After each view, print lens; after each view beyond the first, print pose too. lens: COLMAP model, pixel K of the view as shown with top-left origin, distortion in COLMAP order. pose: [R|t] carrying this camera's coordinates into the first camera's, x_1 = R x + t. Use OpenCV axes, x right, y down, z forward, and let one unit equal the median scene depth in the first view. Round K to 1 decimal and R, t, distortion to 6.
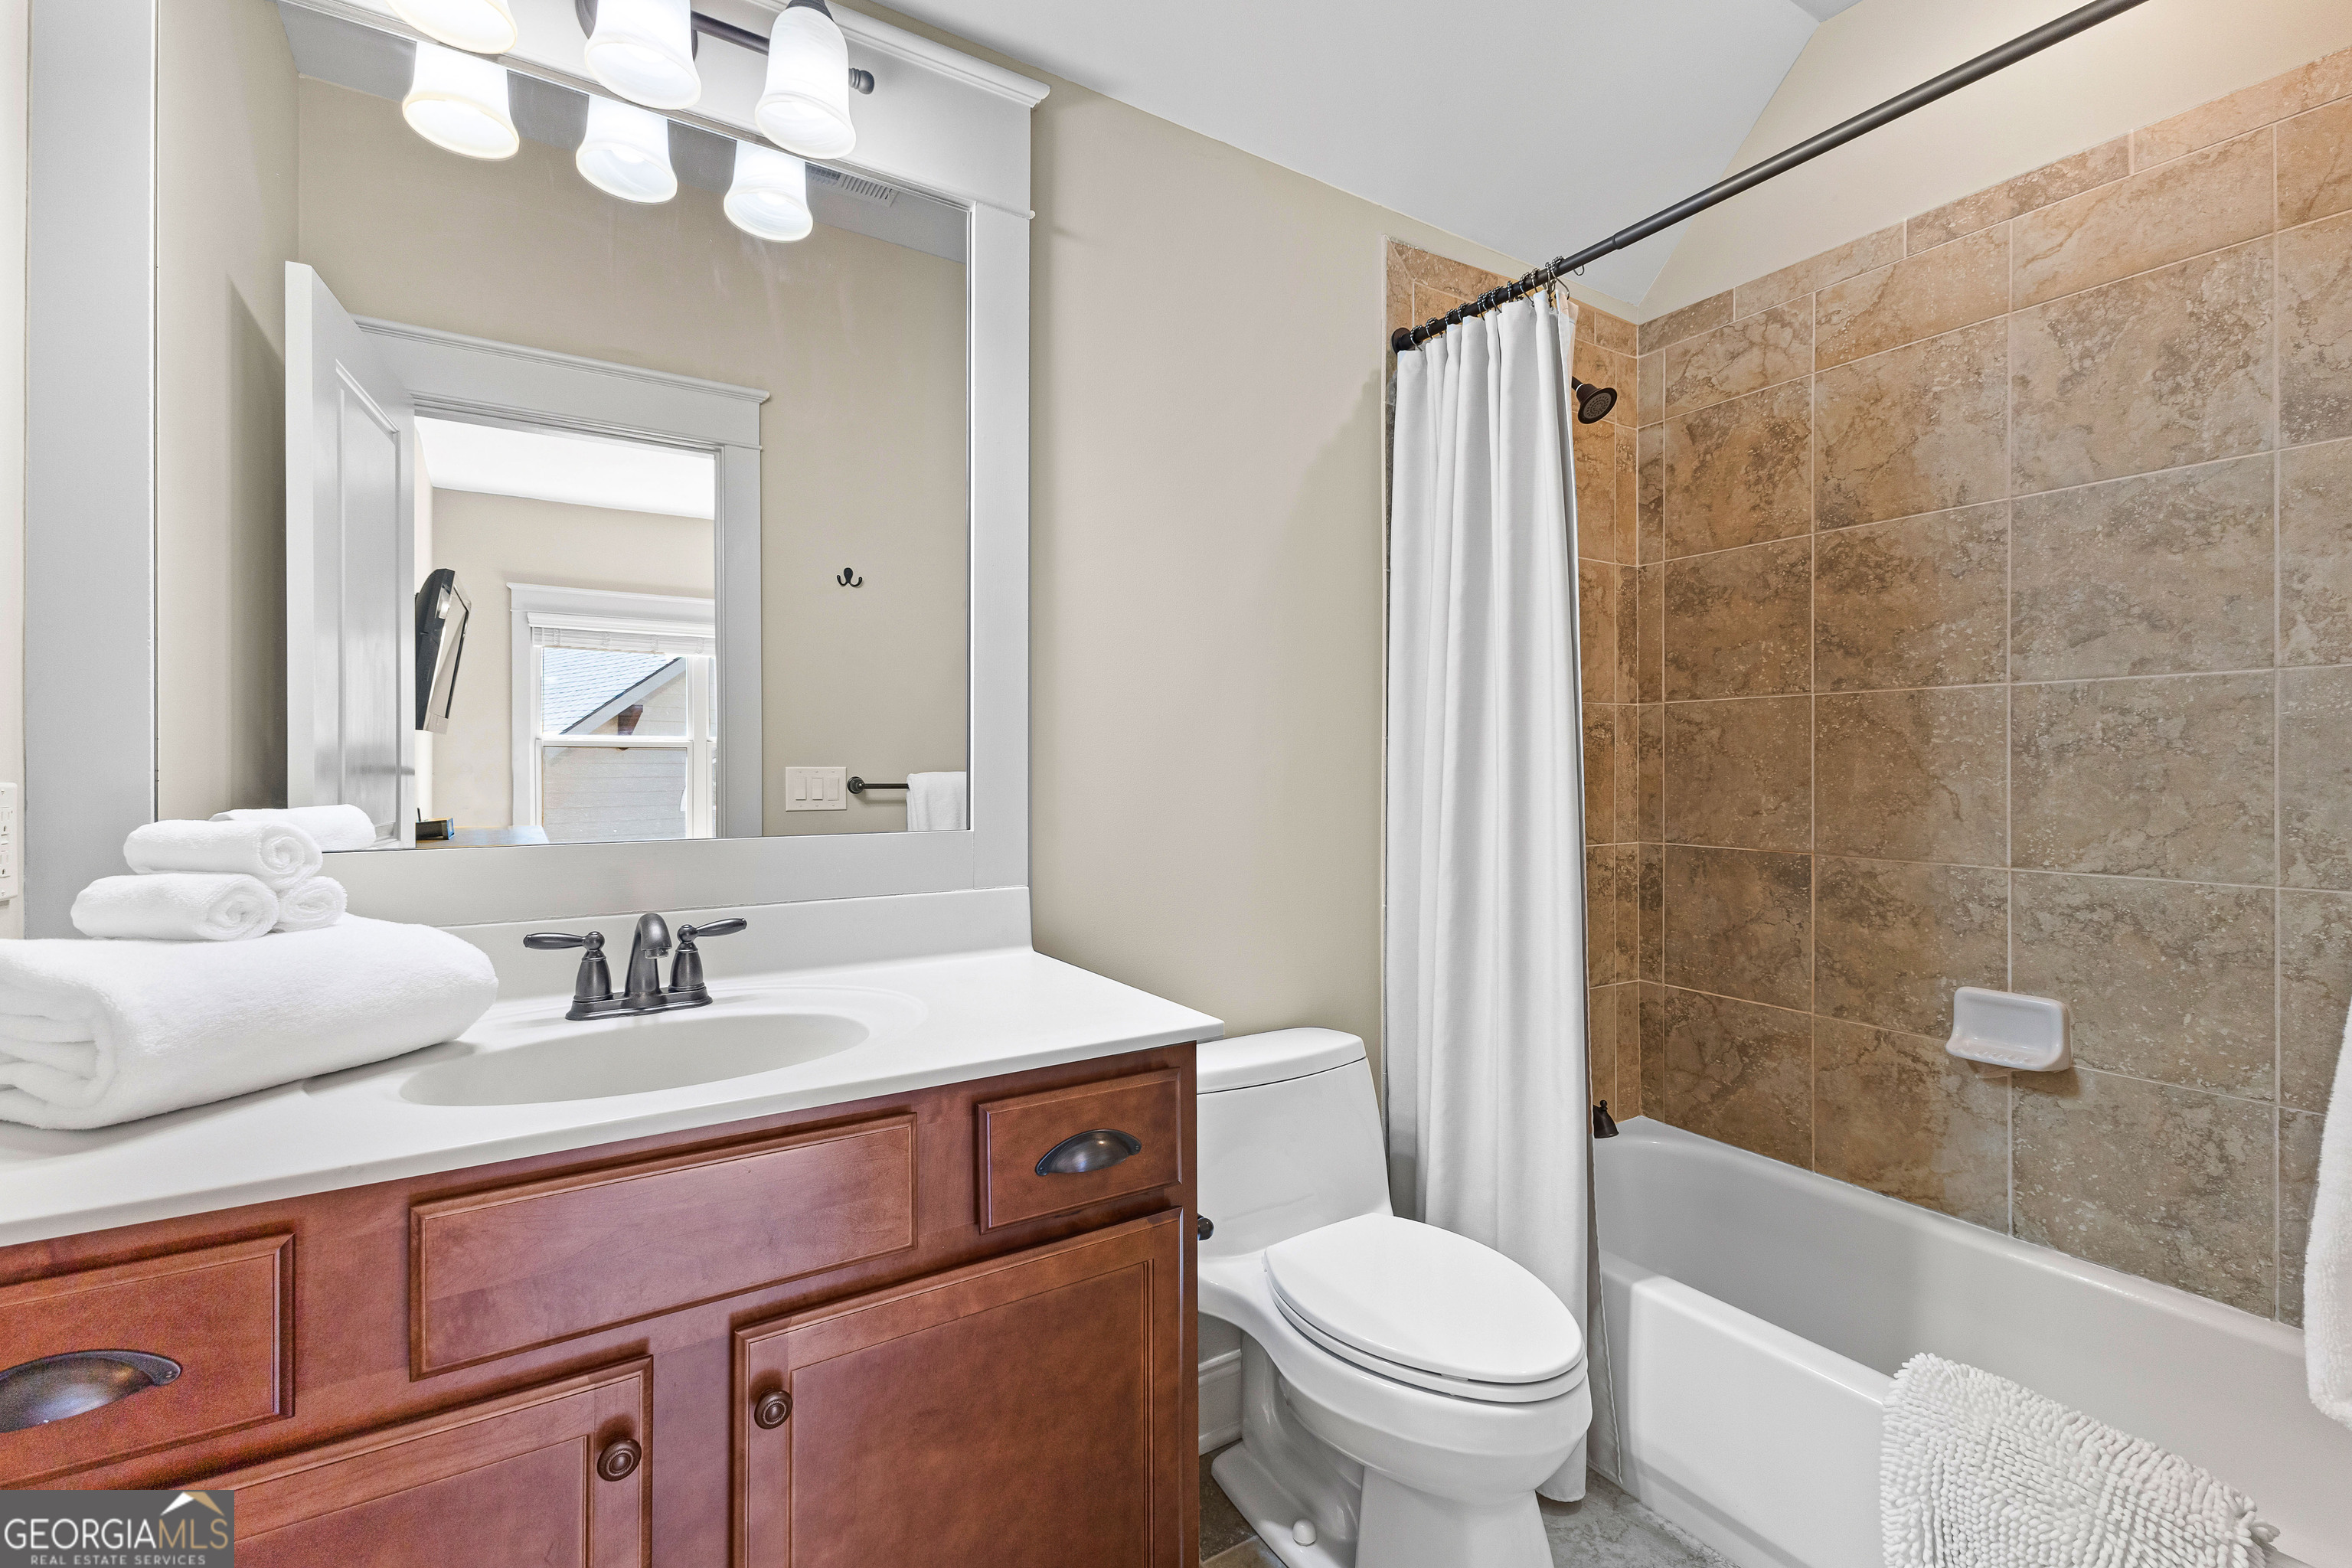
lens RADIAL K [[1040.5, 0, 1170.9], [0, 1040.5, 752.5], [0, 0, 1]] dist [0.012532, -0.000188]
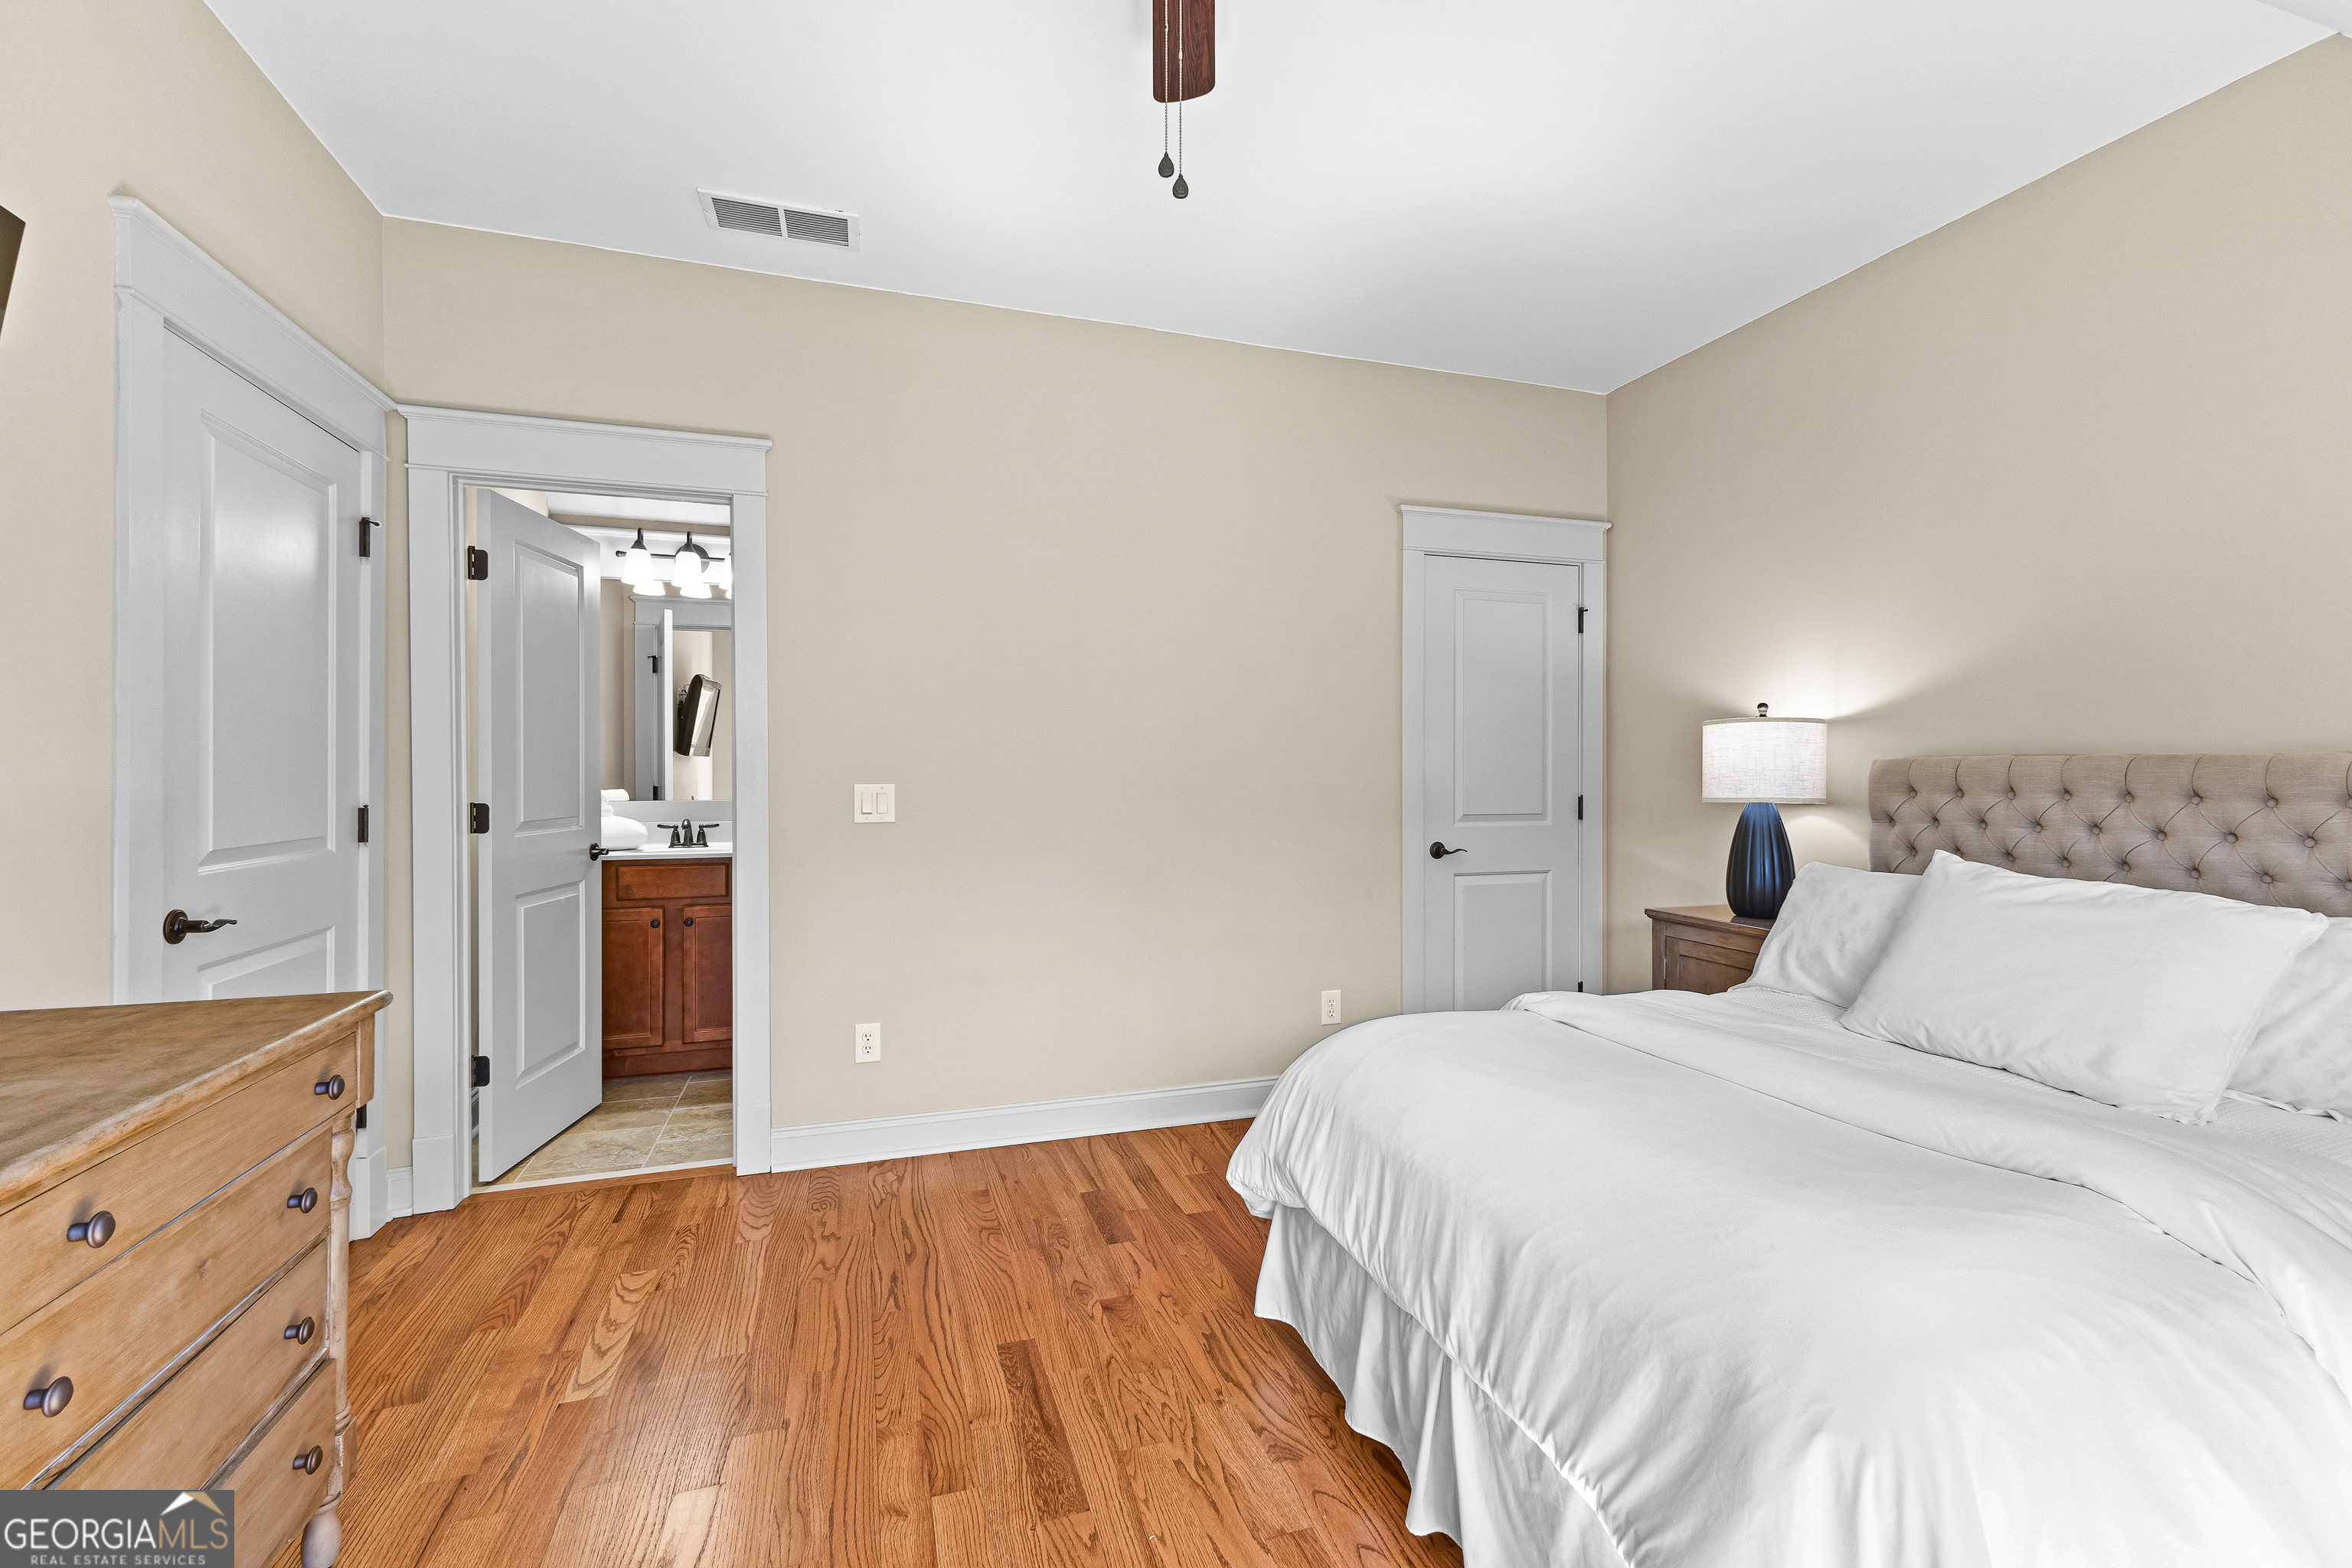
lens RADIAL K [[1015.2, 0, 1182.6], [0, 1015.2, 773.7], [0, 0, 1]] dist [0.011547, -0.002056]
pose [[0.968907, -0.004030, -0.247393, 2.023199], [0.005632, 0.999968, 0.005767, -0.015385], [0.247361, -0.006981, 0.968898, -1.984896]]
